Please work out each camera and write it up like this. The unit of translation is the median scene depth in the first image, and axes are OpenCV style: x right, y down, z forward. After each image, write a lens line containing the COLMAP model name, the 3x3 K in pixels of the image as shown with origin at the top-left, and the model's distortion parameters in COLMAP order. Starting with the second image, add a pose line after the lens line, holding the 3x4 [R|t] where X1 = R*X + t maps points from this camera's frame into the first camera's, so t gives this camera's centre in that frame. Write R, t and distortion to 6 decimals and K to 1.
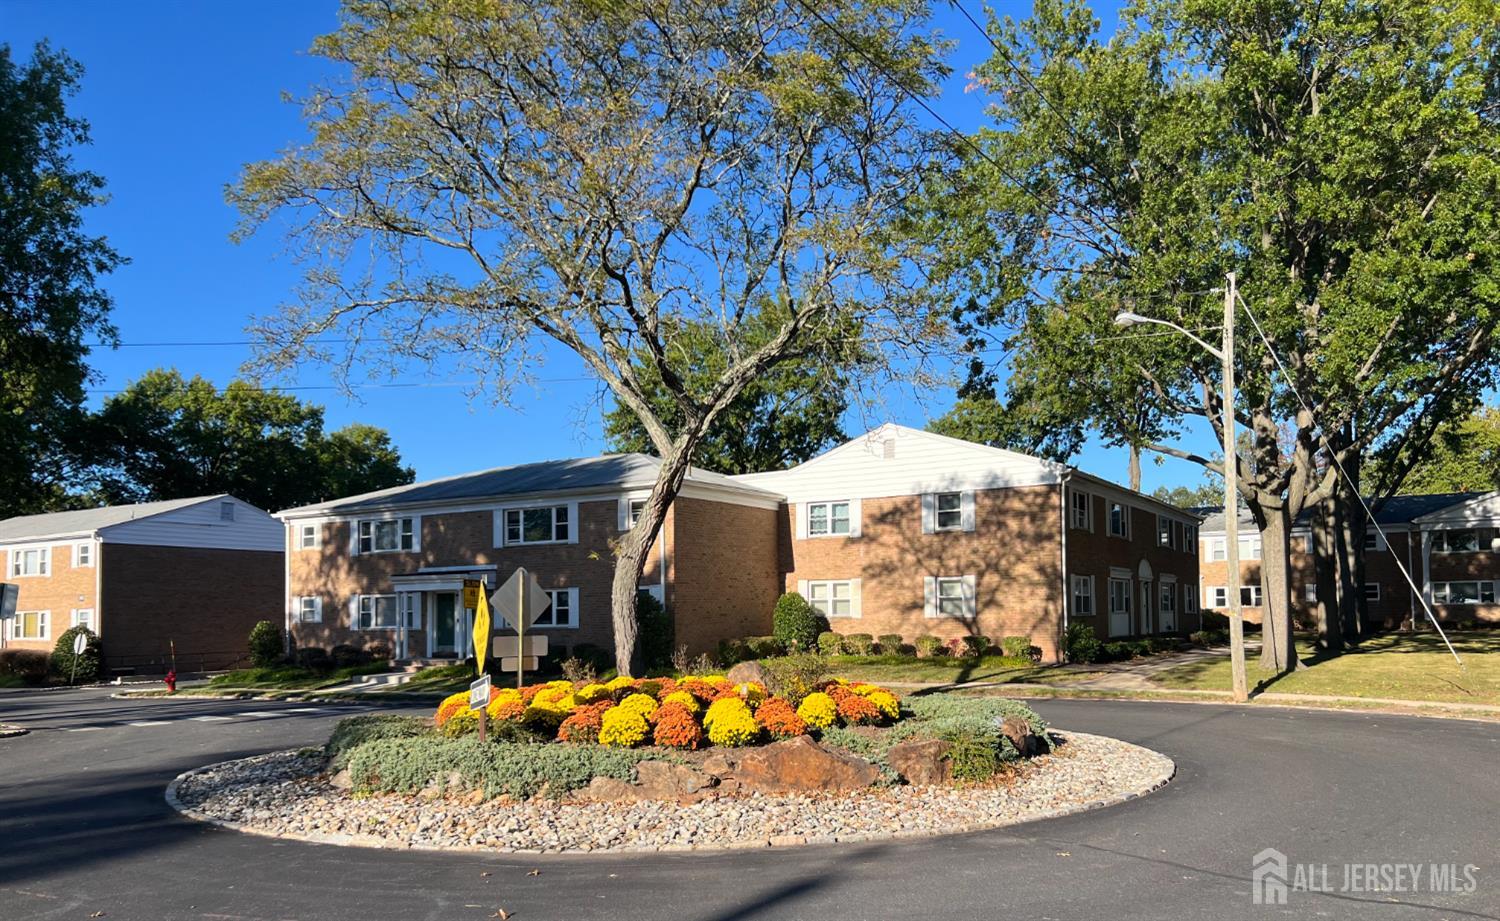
lens RADIAL K [[1073.2, 0, 748.6], [0, 1073.2, 568.9], [0, 0, 1]] dist [-0.008944, -0.010852]
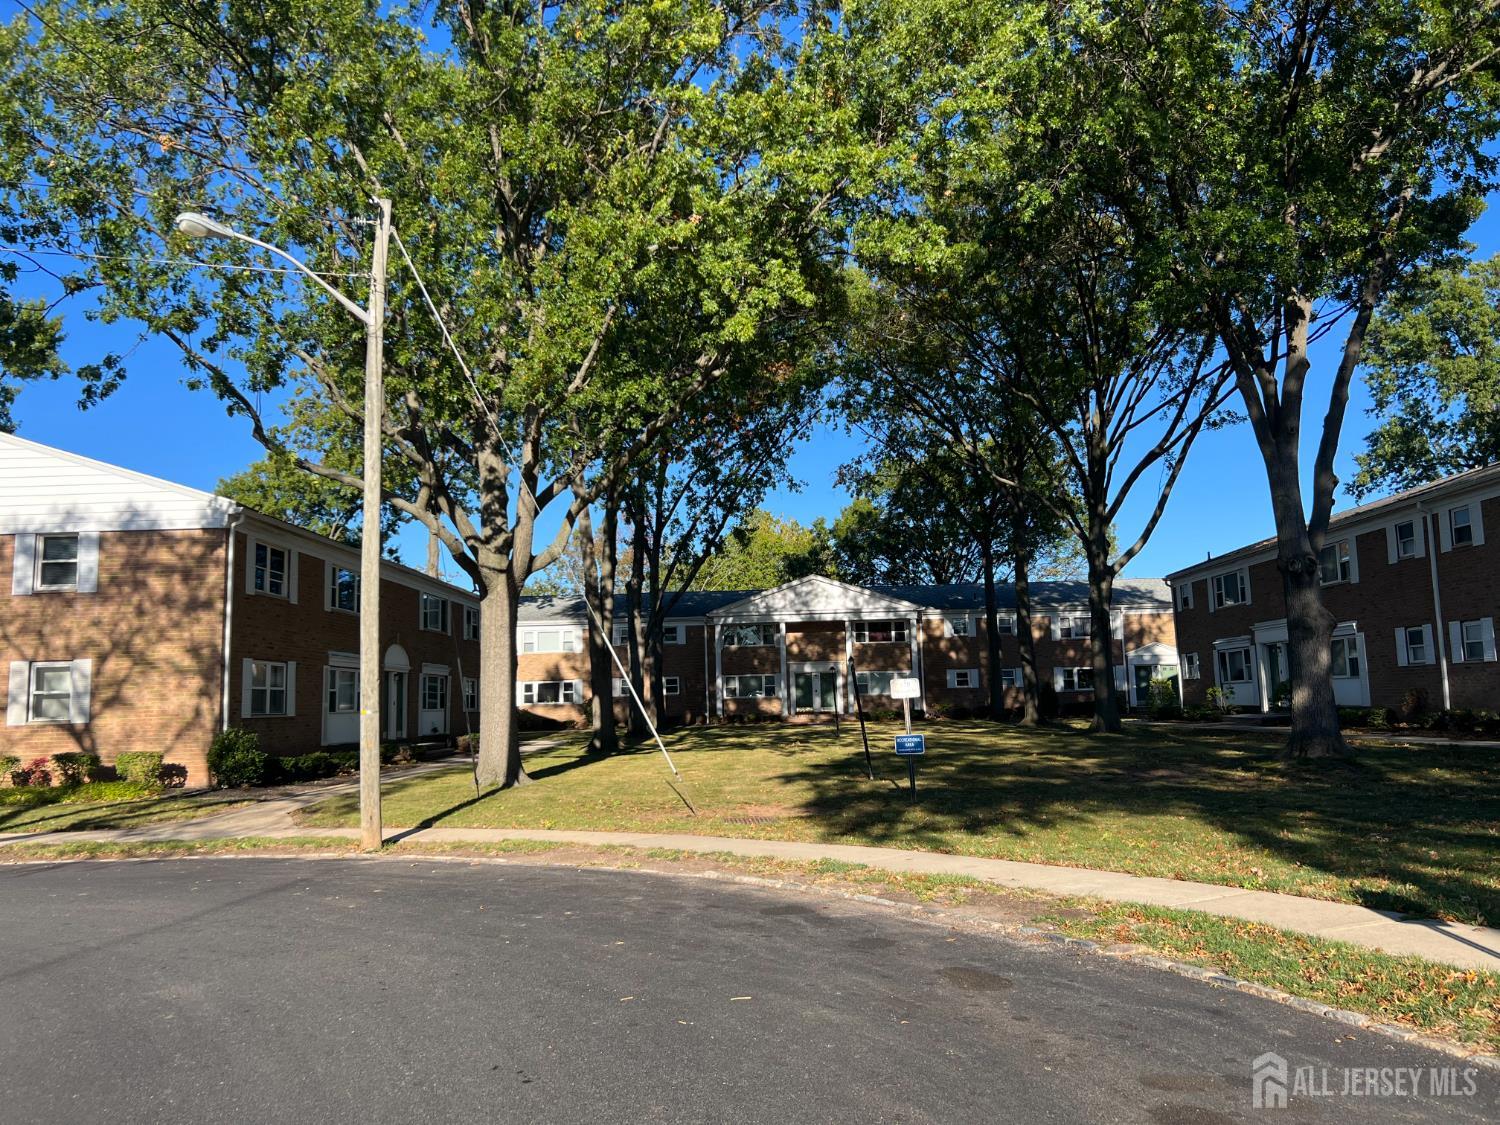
lens RADIAL K [[1139.2, 0, 748.2], [0, 1139.2, 567.3], [0, 0, 1]] dist [0.056652, -0.058698]
pose [[0.839503, 0.052800, 0.540784, 0.164672], [-0.006521, 0.996175, -0.087139, 0.008894], [-0.543316, 0.069627, 0.836636, 0.181341]]
